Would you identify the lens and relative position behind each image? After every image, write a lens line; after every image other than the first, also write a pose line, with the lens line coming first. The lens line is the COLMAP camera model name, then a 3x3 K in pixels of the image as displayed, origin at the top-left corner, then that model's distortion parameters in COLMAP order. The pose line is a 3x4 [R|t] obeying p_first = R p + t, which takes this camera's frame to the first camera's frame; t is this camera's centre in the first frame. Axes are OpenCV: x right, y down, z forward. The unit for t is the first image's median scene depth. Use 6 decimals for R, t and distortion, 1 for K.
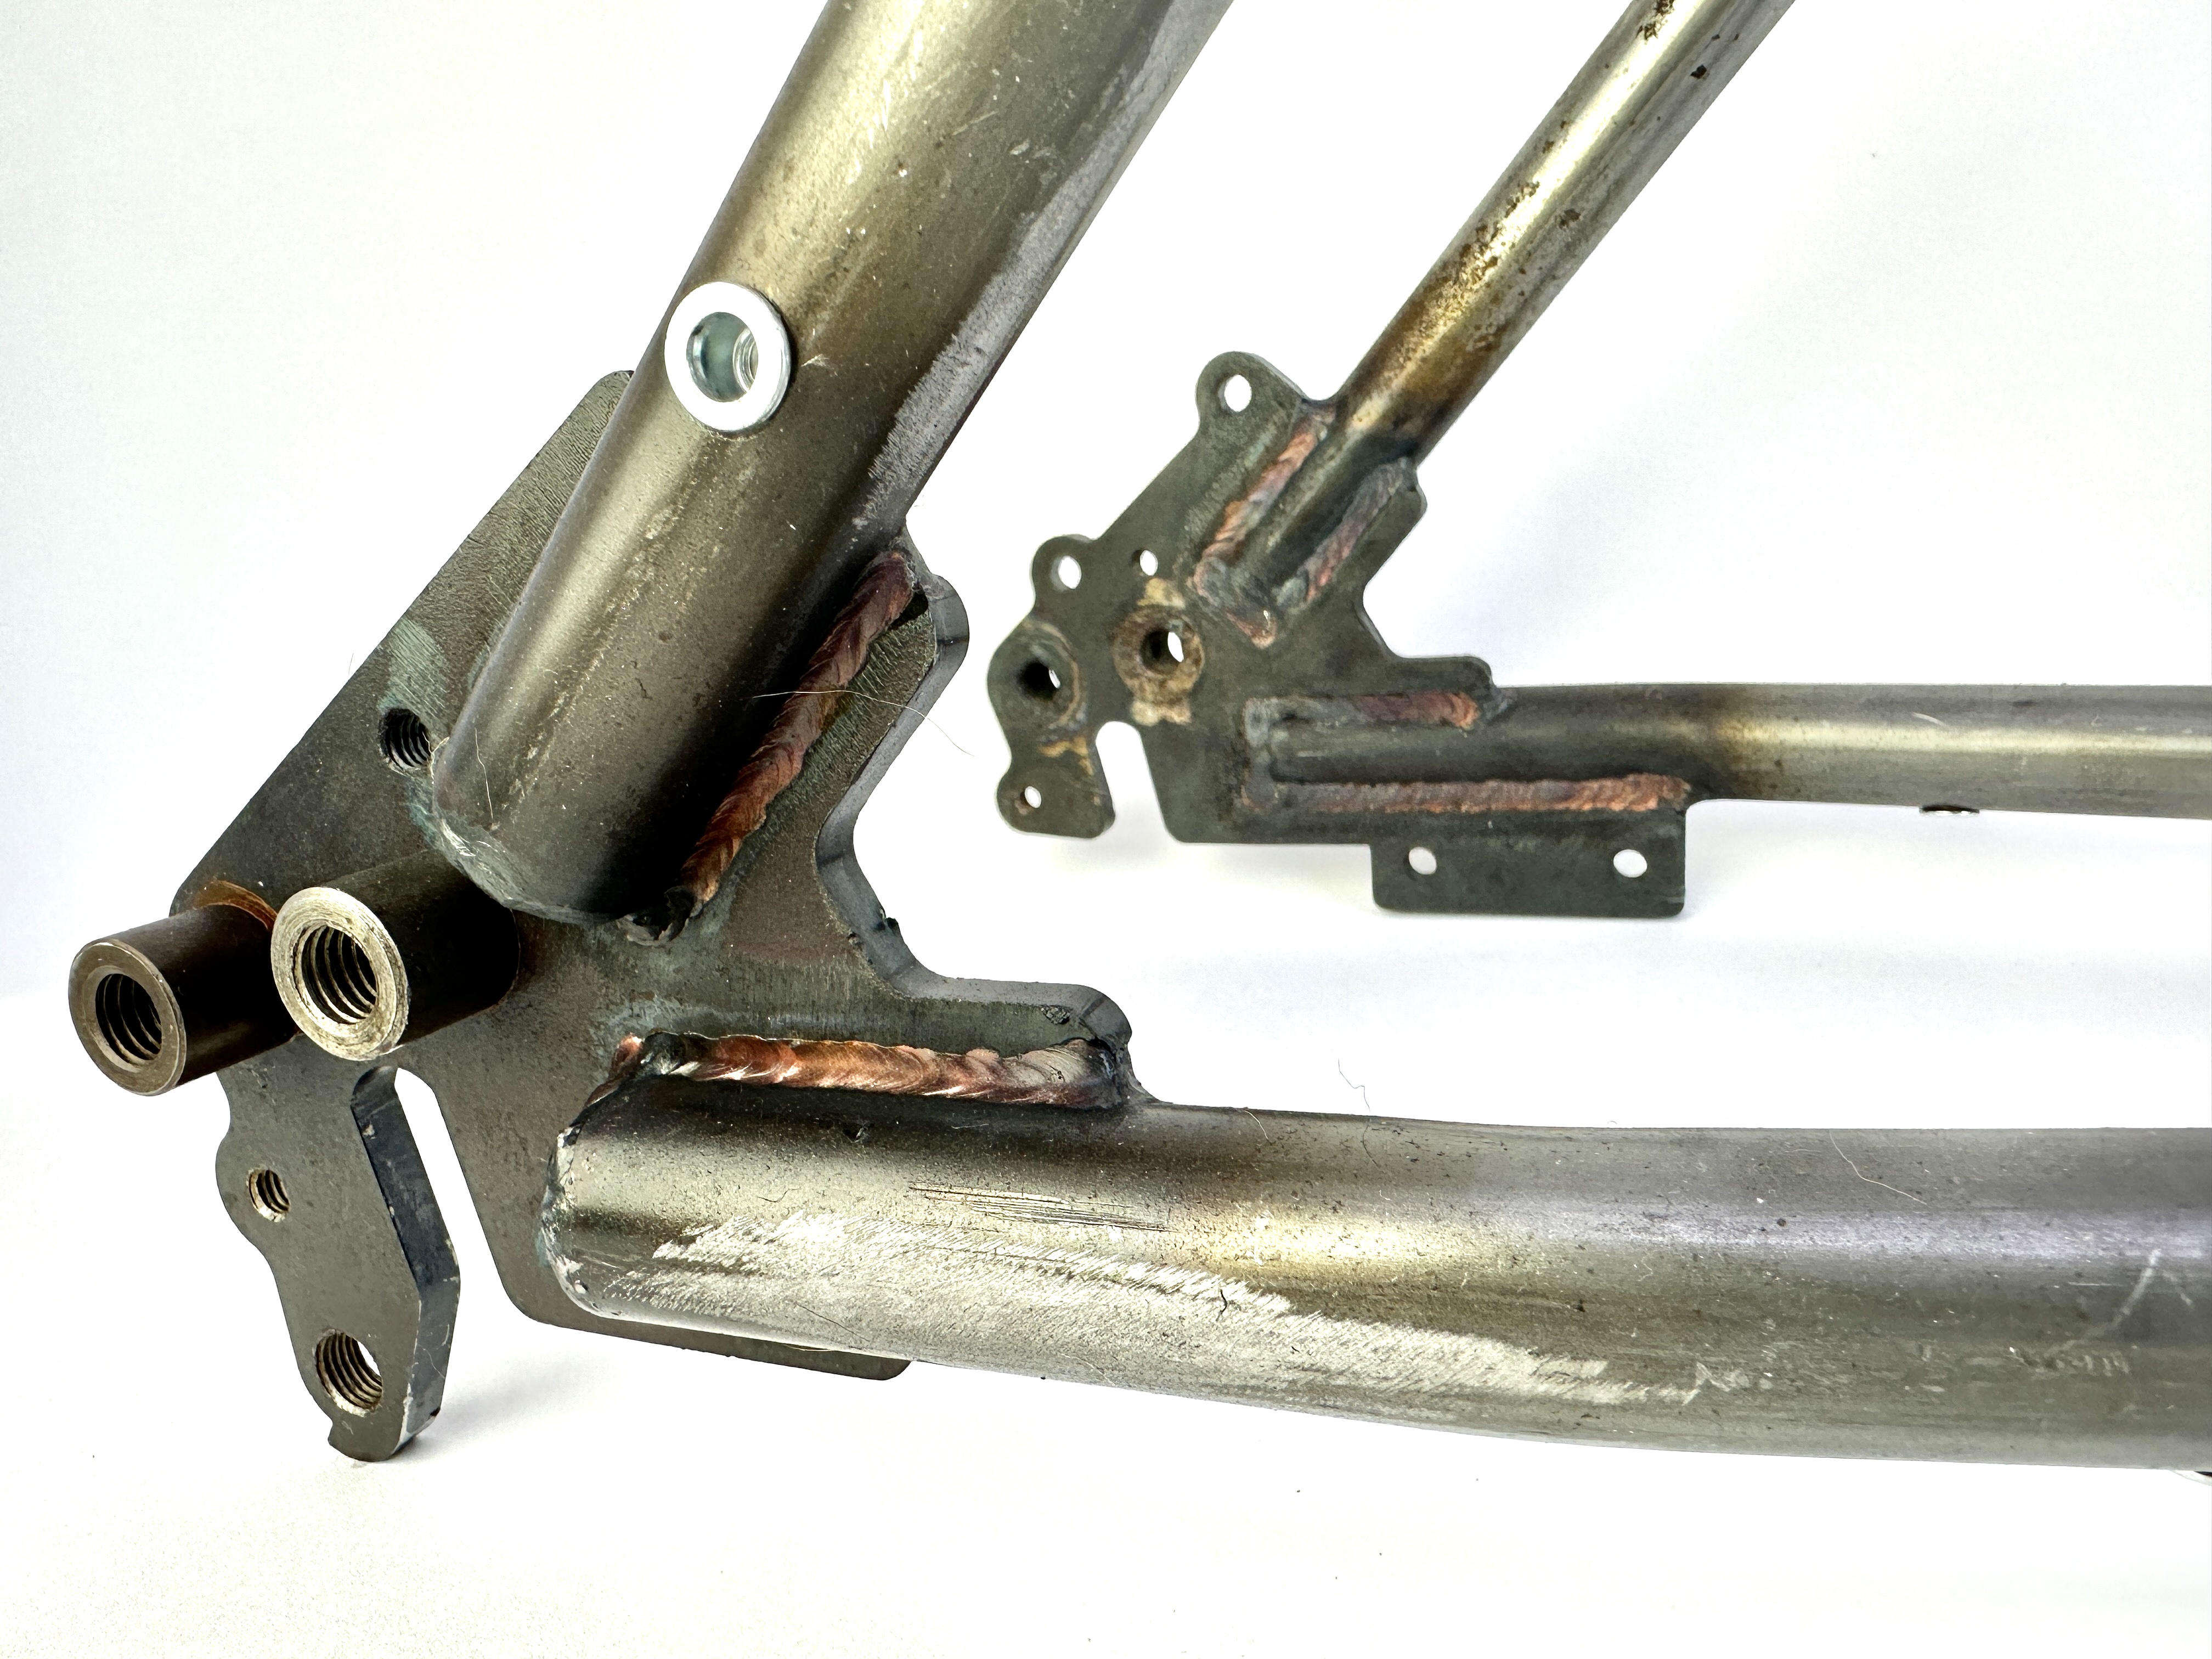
lens RADIAL K [[1546.0, 0, 1106.0], [0, 1546.0, 829.5], [0, 0, 1]] dist [-0.001487, -0.000027]
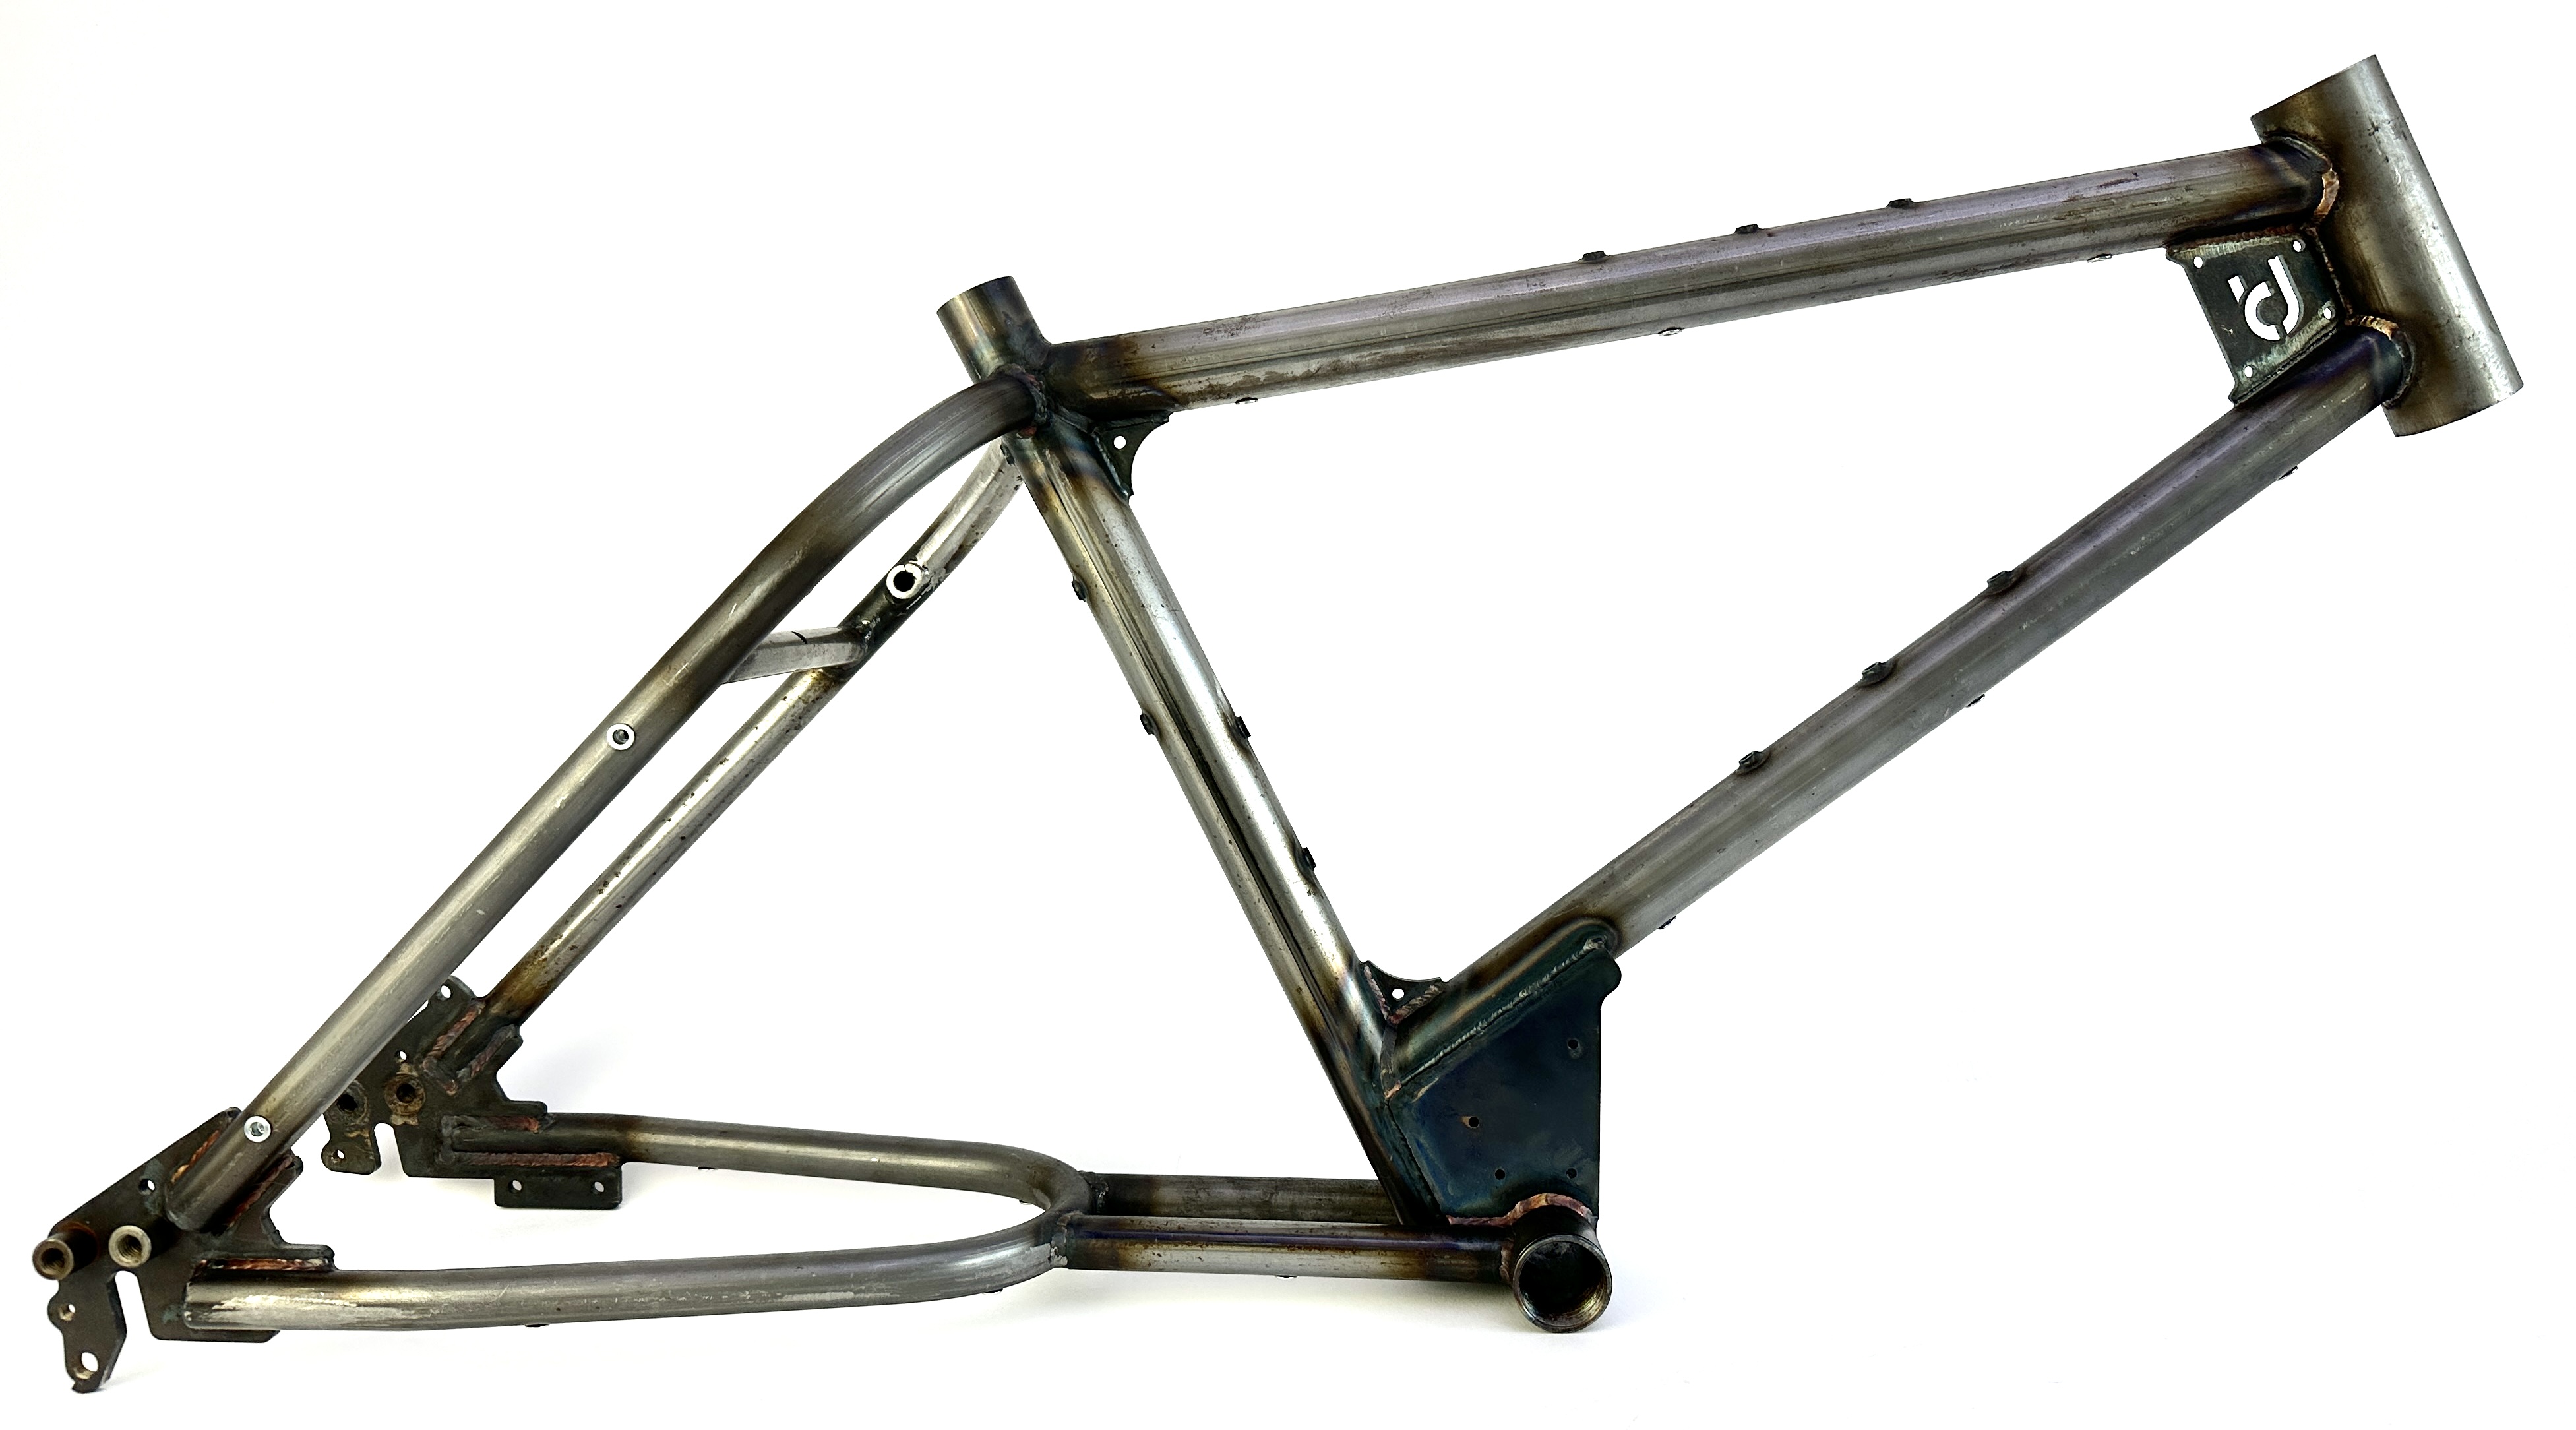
lens RADIAL K [[1890.6, 0, 1288.0], [0, 1890.6, 715.0], [0, 0, 1]] dist [0.002197, 0.003799]
pose [[0.930197, 0.072012, 0.359929, 0.216073], [-0.011920, 0.985976, -0.166459, -0.231546], [-0.366868, 0.150549, 0.918010, -2.303795]]
